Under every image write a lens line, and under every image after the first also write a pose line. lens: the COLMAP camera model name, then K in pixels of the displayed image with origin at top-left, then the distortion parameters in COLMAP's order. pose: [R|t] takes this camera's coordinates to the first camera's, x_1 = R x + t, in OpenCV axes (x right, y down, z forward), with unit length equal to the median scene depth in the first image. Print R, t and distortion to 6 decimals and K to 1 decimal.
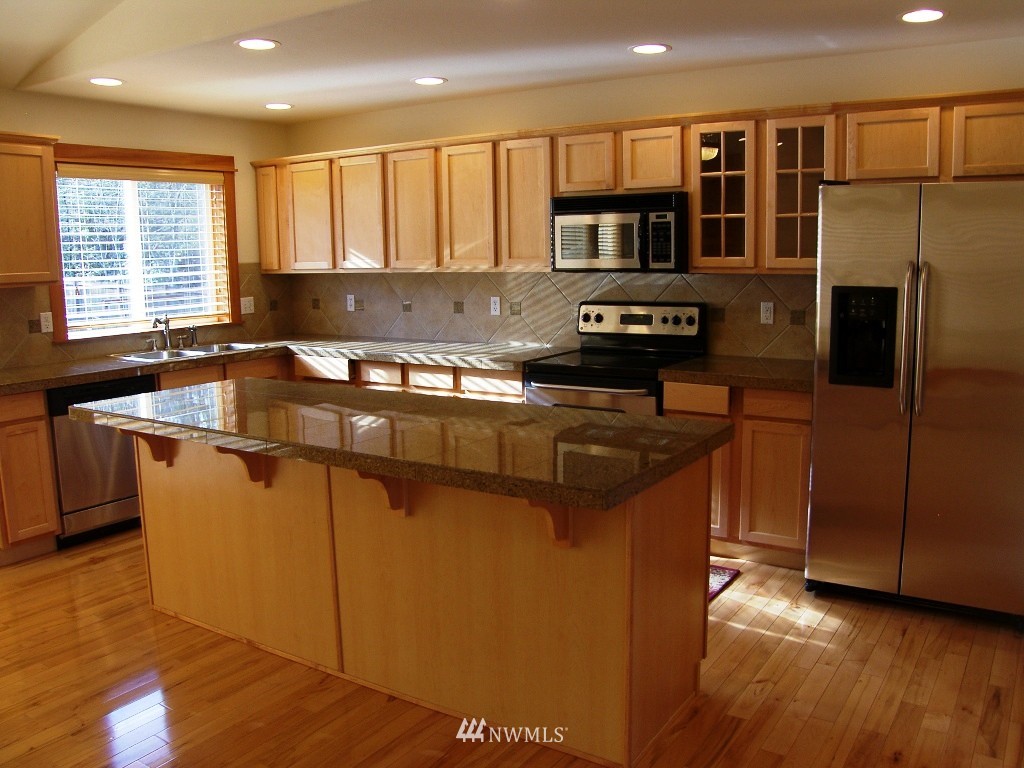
lens RADIAL K [[875.3, 0, 539.3], [0, 875.3, 379.3], [0, 0, 1]] dist [-0.176132, 0.123385]
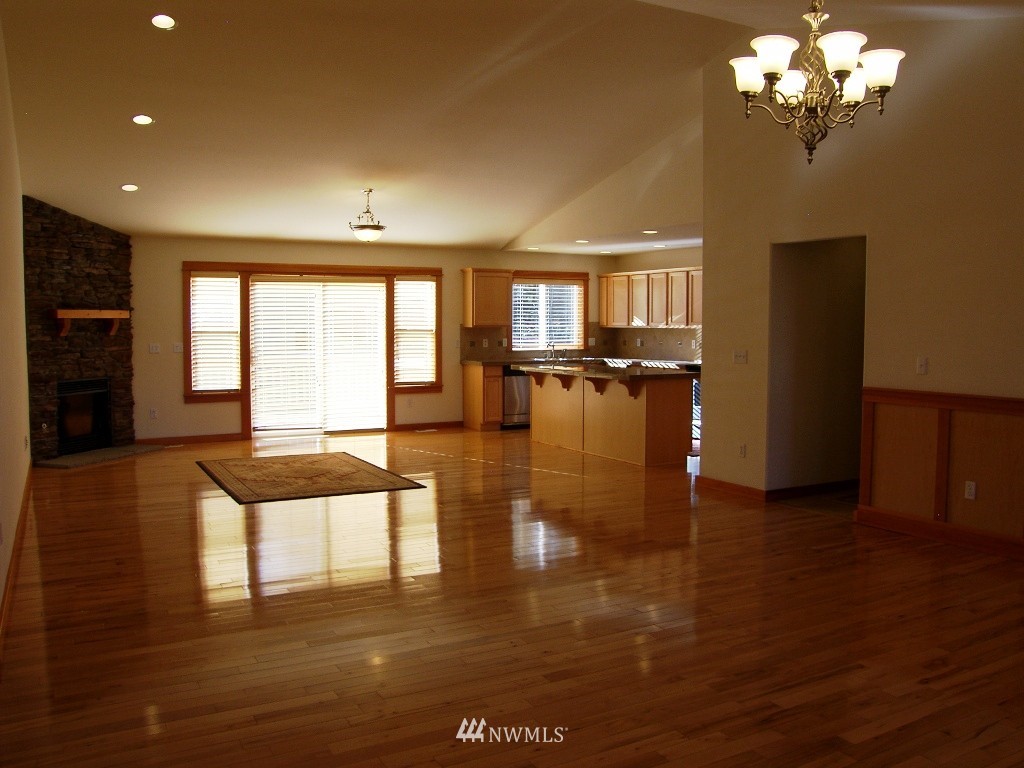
lens RADIAL K [[875.3, 0, 513.6], [0, 875.3, 382.6], [0, 0, 1]] dist [-0.176132, 0.123385]
pose [[0.871256, 0.050184, -0.488256, 0.683622], [-0.086762, 0.994841, -0.052568, 0.179092], [0.483100, 0.088163, 0.871115, -1.200063]]
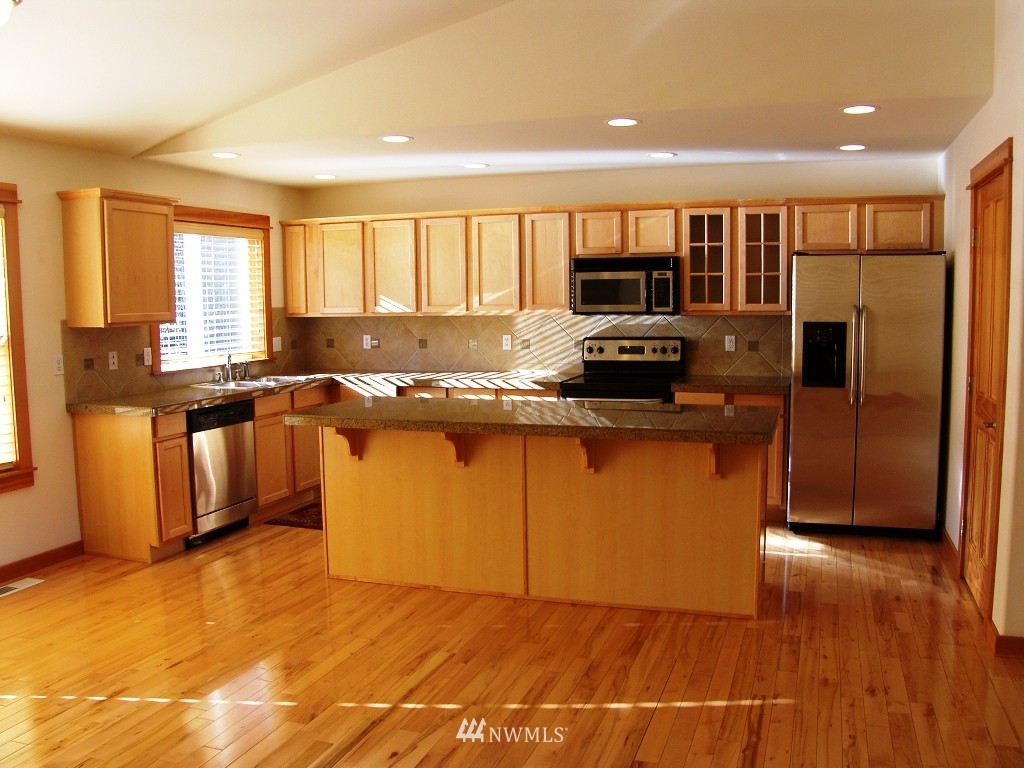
lens RADIAL K [[875.3, 0, 537.5], [0, 875.3, 375.9], [0, 0, 1]] dist [-0.176132, 0.123385]
pose [[0.970228, -0.017710, 0.241546, -0.346619], [0.032264, 0.997885, -0.056434, 0.040965], [-0.240036, 0.062548, 0.968747, -0.254959]]
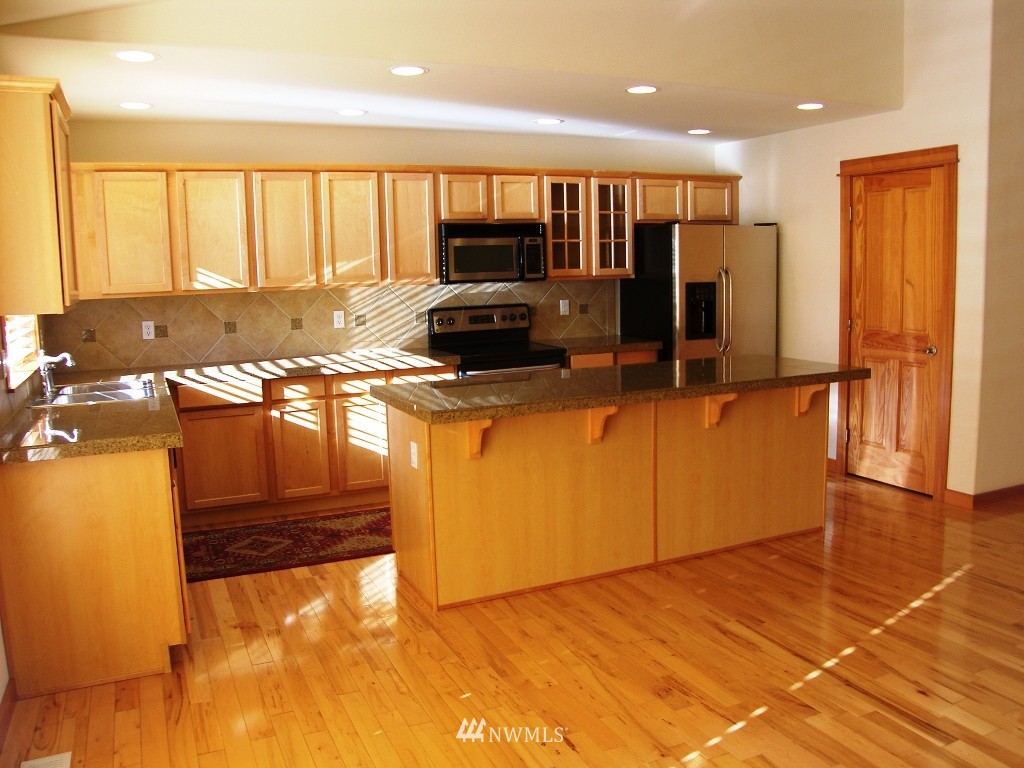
lens RADIAL K [[875.3, 0, 537.6], [0, 875.3, 387.8], [0, 0, 1]] dist [-0.176132, 0.123385]
pose [[0.530753, -0.116372, 0.839499, -0.931059], [0.138620, 0.989109, 0.049472, -0.020302], [-0.836114, 0.090114, 0.541104, 0.234169]]
